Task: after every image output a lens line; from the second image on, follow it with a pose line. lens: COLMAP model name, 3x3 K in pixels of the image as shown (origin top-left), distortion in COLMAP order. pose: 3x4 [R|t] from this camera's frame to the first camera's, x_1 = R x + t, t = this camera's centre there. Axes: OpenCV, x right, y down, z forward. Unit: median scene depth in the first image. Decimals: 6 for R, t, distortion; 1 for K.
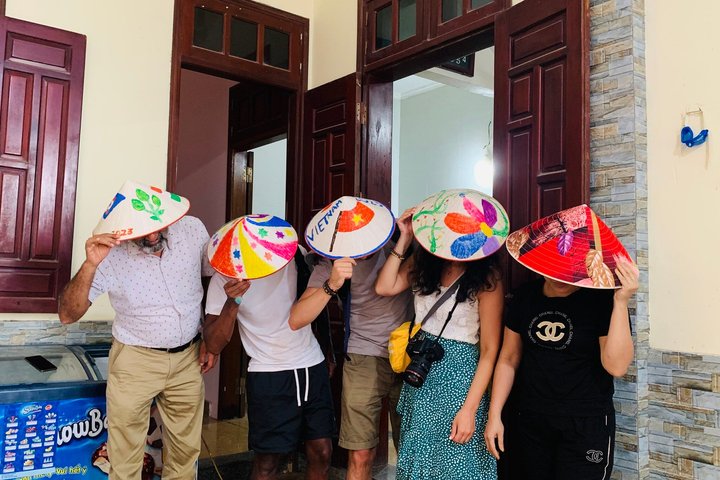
lens RADIAL K [[689.8, 0, 359.6], [0, 689.8, 237.0], [0, 0, 1]] dist [0.001630, 0.000000]
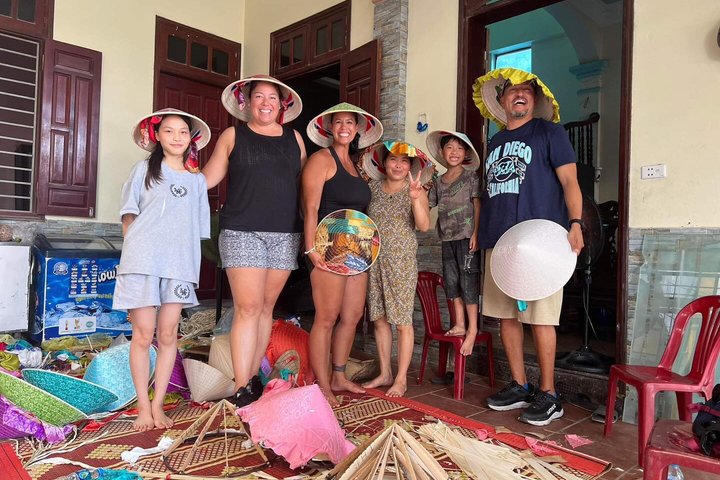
lens RADIAL K [[536.5, 0, 360.0], [0, 536.5, 243.4], [0, 0, 1]] dist [0.015884, 0.002573]
pose [[0.992193, 0.007162, 0.124504, 0.081187], [-0.017615, 0.996389, 0.083054, 0.062639], [-0.123460, -0.084599, 0.988737, -0.513900]]
